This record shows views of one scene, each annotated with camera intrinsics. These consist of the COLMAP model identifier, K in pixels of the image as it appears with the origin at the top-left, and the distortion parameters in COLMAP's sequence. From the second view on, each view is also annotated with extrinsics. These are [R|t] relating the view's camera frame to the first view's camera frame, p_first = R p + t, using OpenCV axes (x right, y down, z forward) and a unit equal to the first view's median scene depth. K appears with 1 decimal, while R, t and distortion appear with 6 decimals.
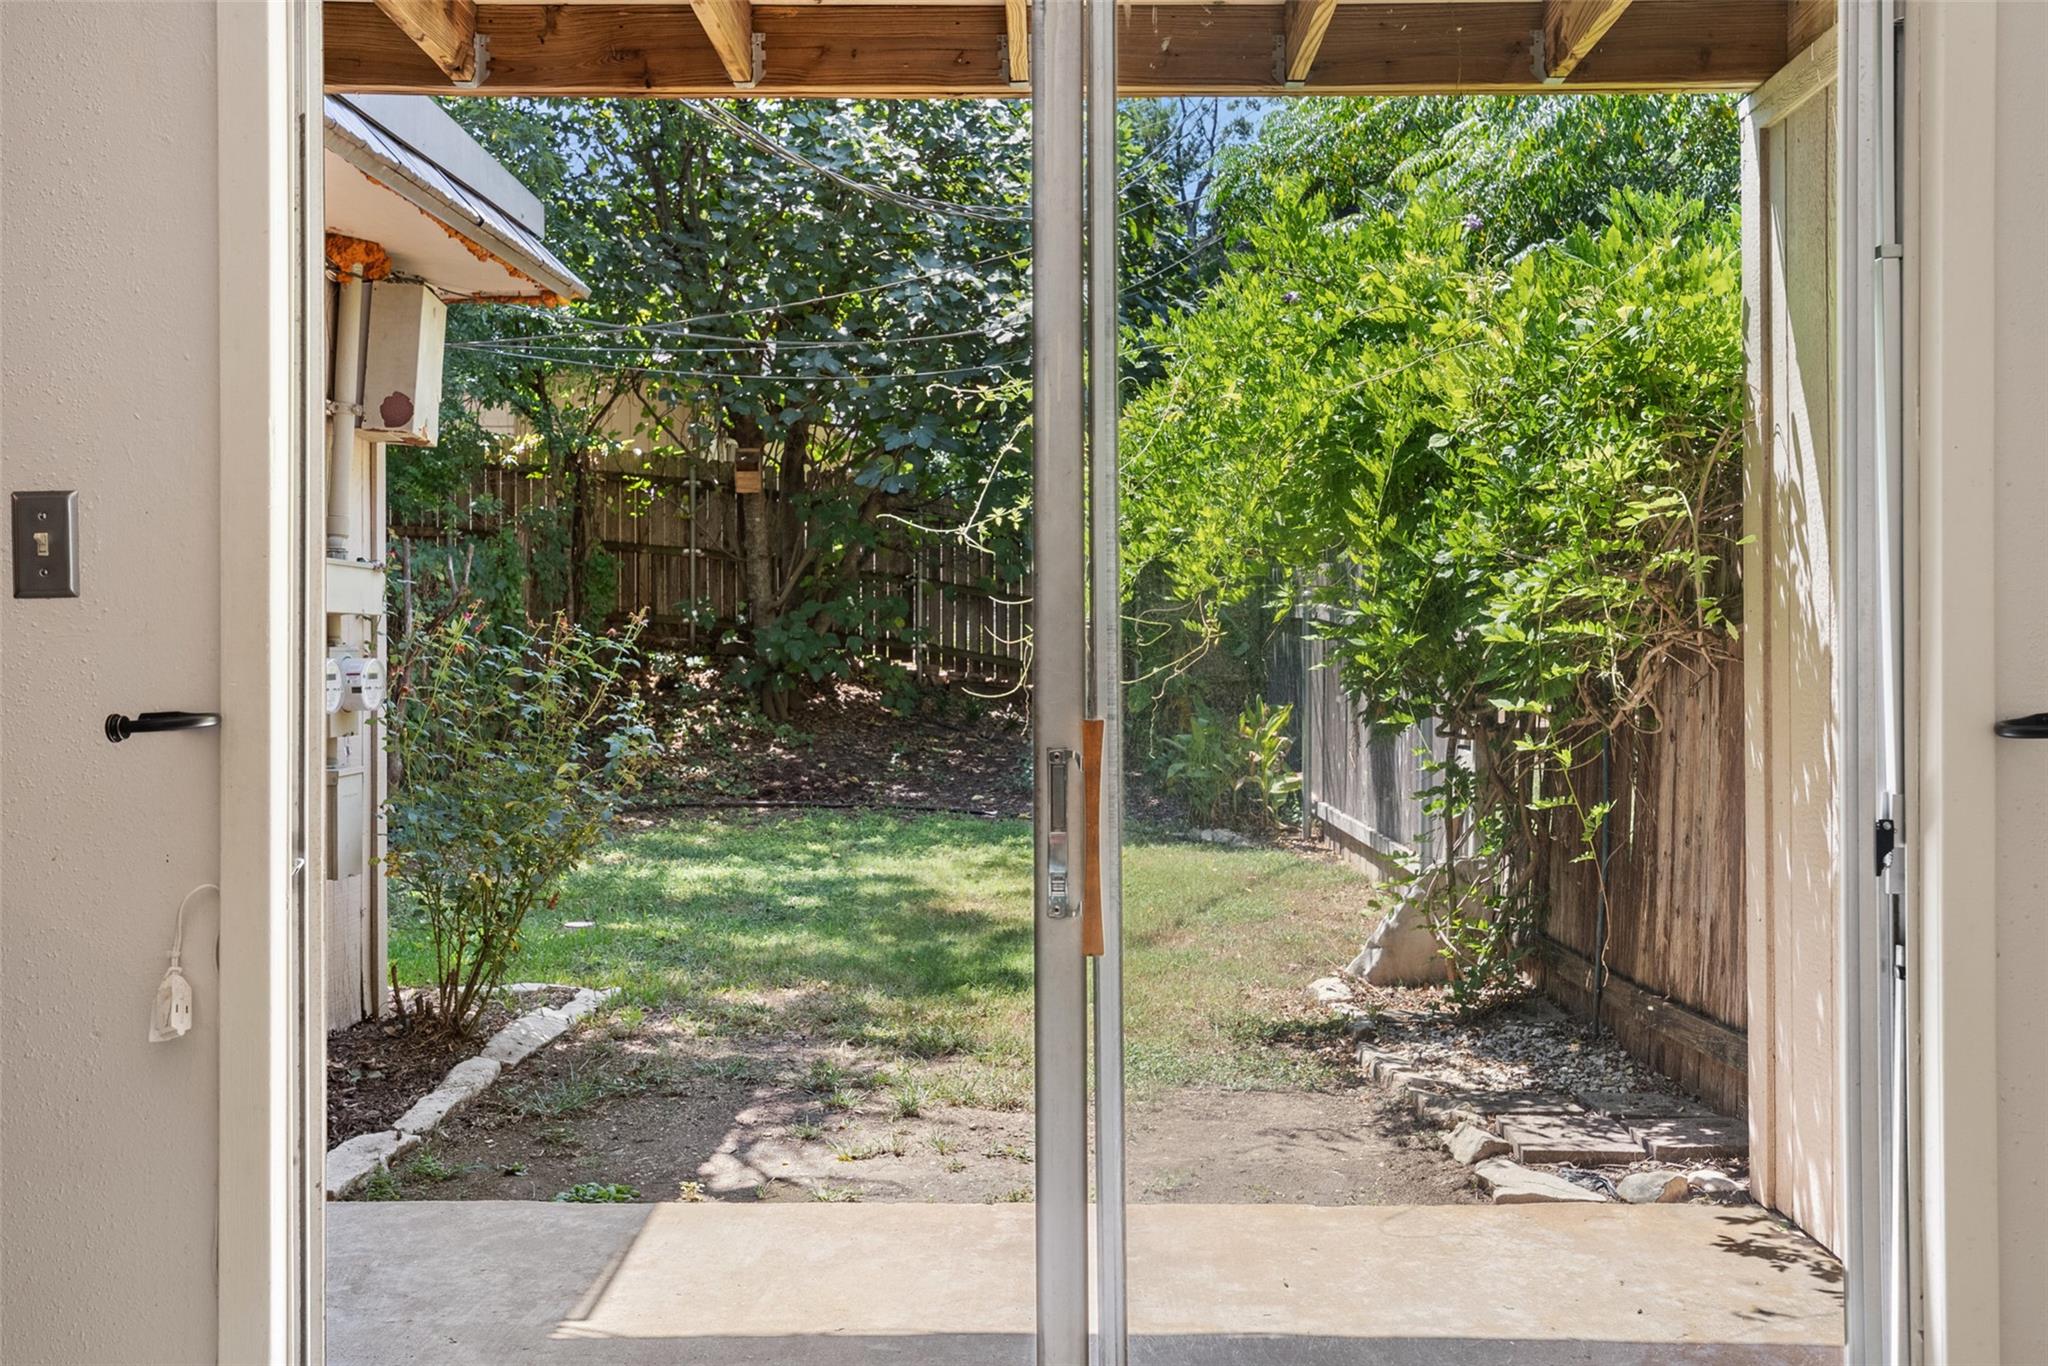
lens RADIAL K [[1707.4, 0, 1030.4], [0, 1707.4, 667.0], [0, 0, 1]] dist [0.045832, 0.009912]
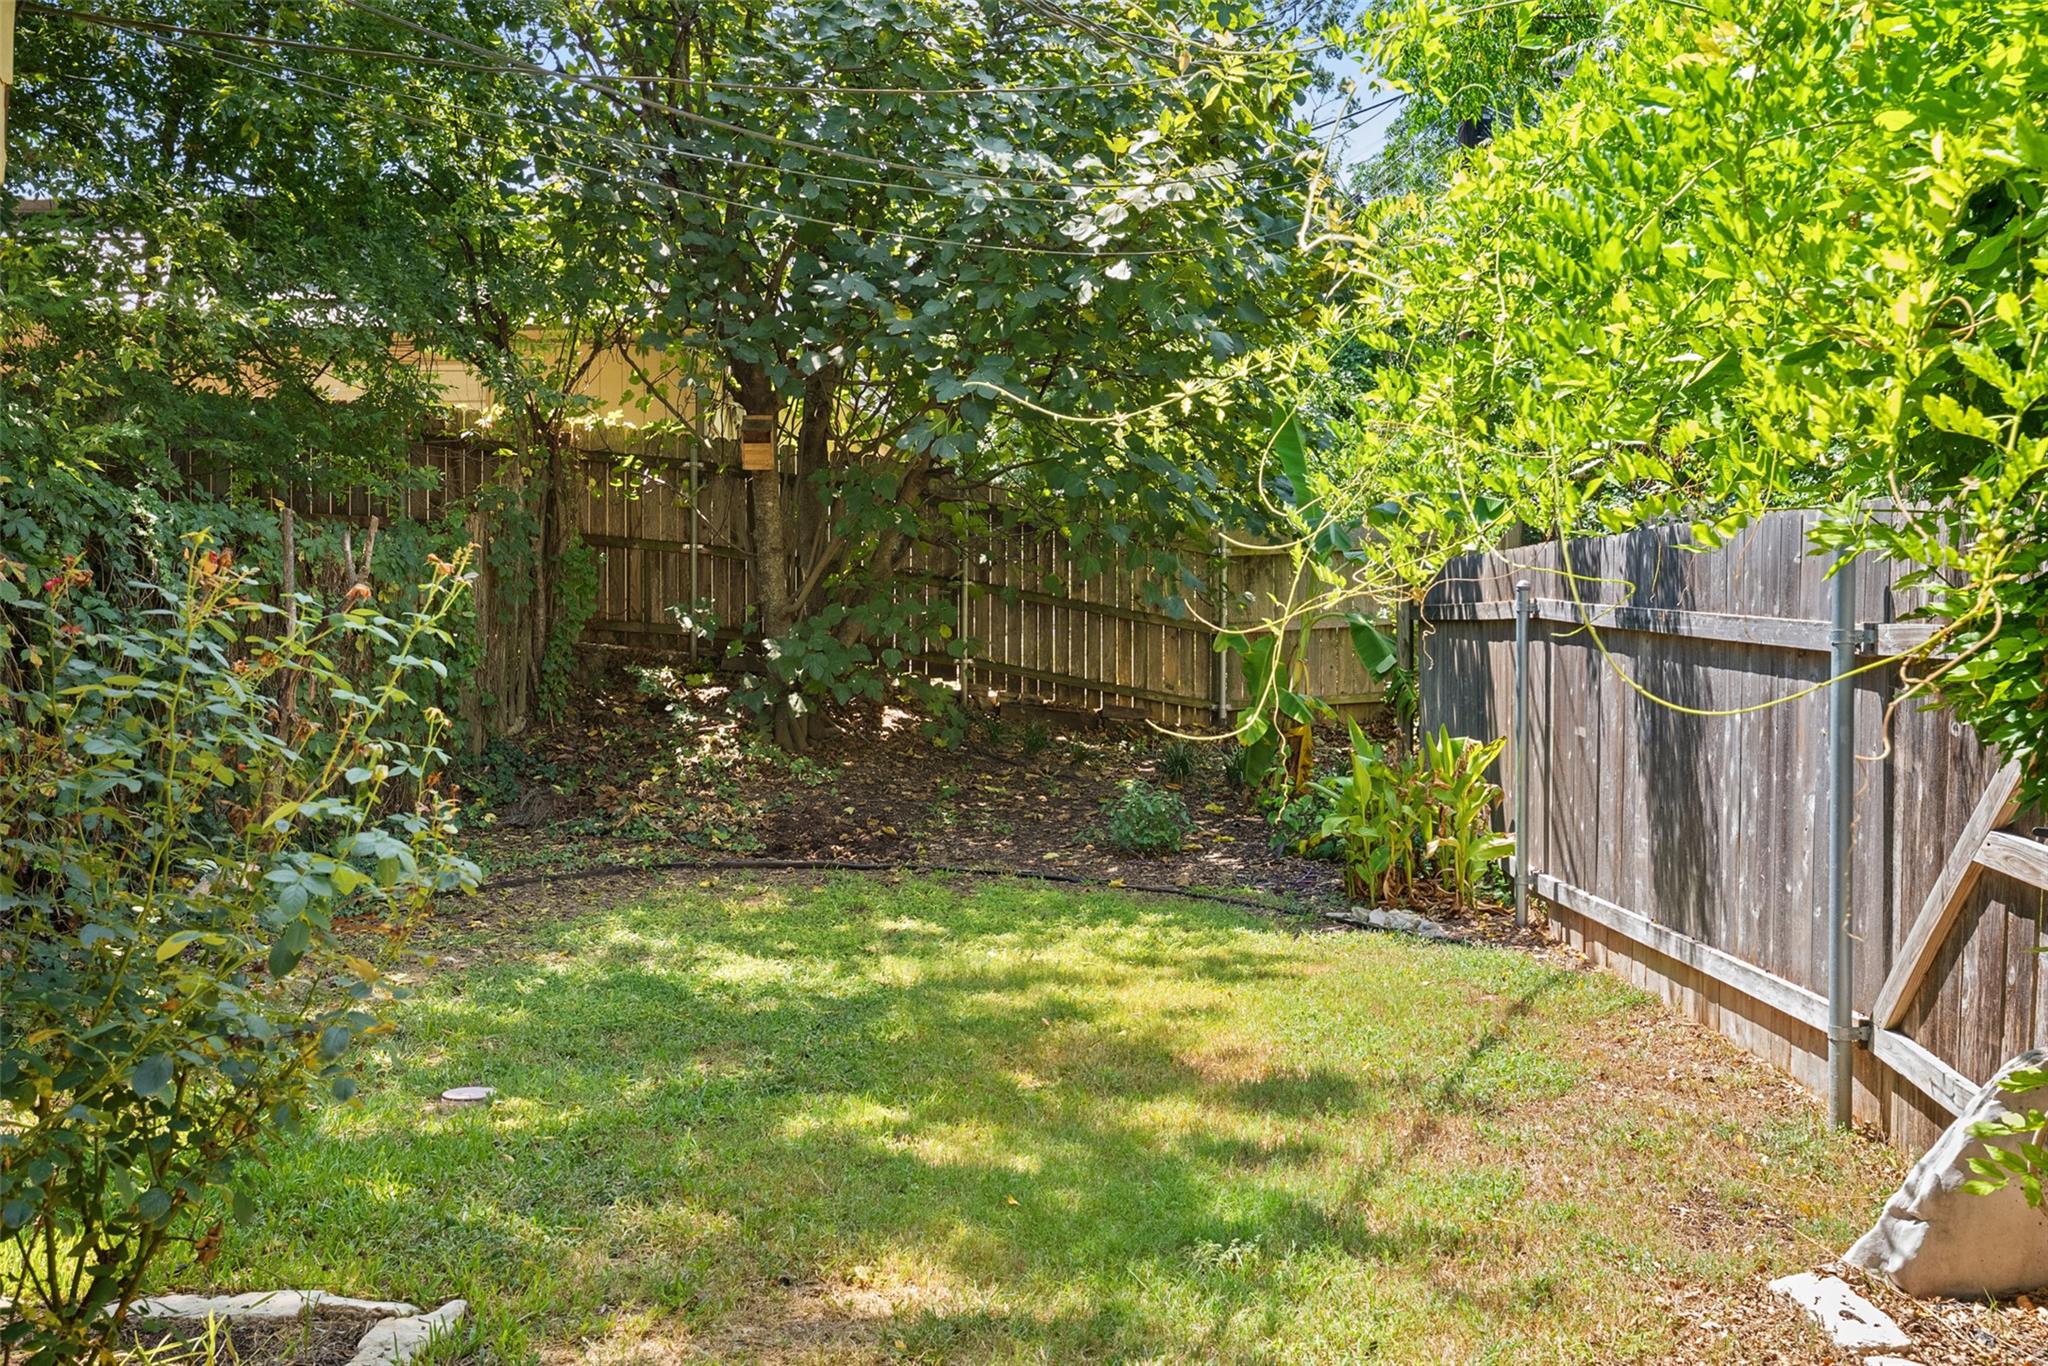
lens RADIAL K [[1660.3, 0, 1024.0], [0, 1660.3, 683.0], [0, 0, 1]] dist [0.009949, 0.002666]
pose [[0.999886, 0.001931, -0.015001, -0.027693], [-0.001982, 0.999992, -0.003362, 0.001084], [0.014995, 0.003391, 0.999882, 0.218793]]
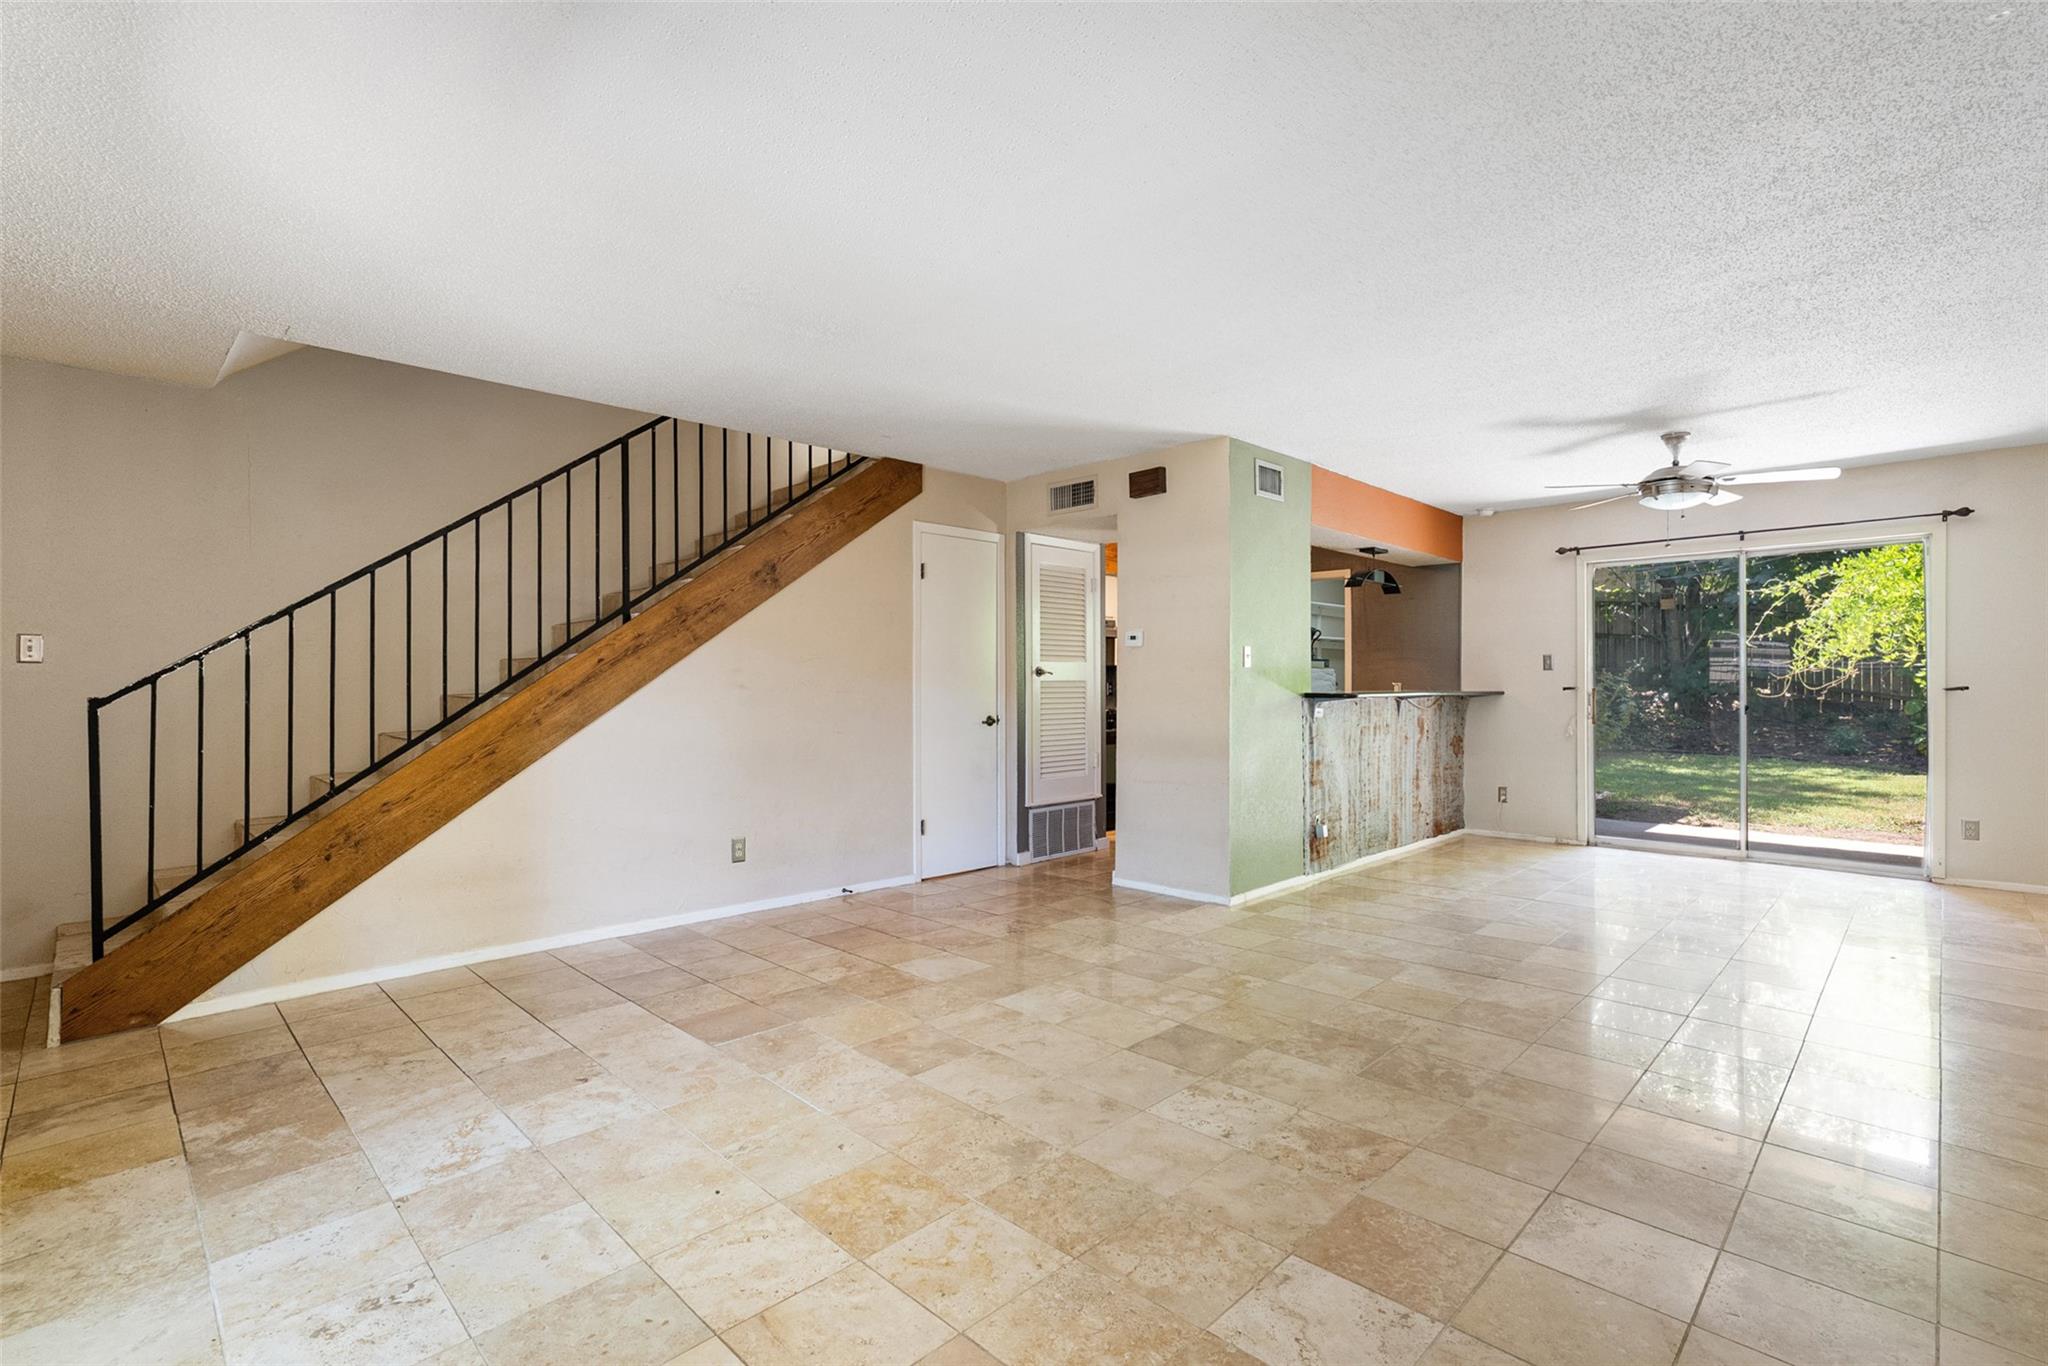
lens RADIAL K [[954.8, 0, 1024.0], [0, 954.8, 683.0], [0, 0, 1]] dist [-0.018701, -0.000160]
pose [[0.724819, -0.003143, -0.688932, 0.064605], [-0.006513, 0.999914, -0.011414, 0.008278], [0.688908, 0.012760, 0.724736, -0.398076]]
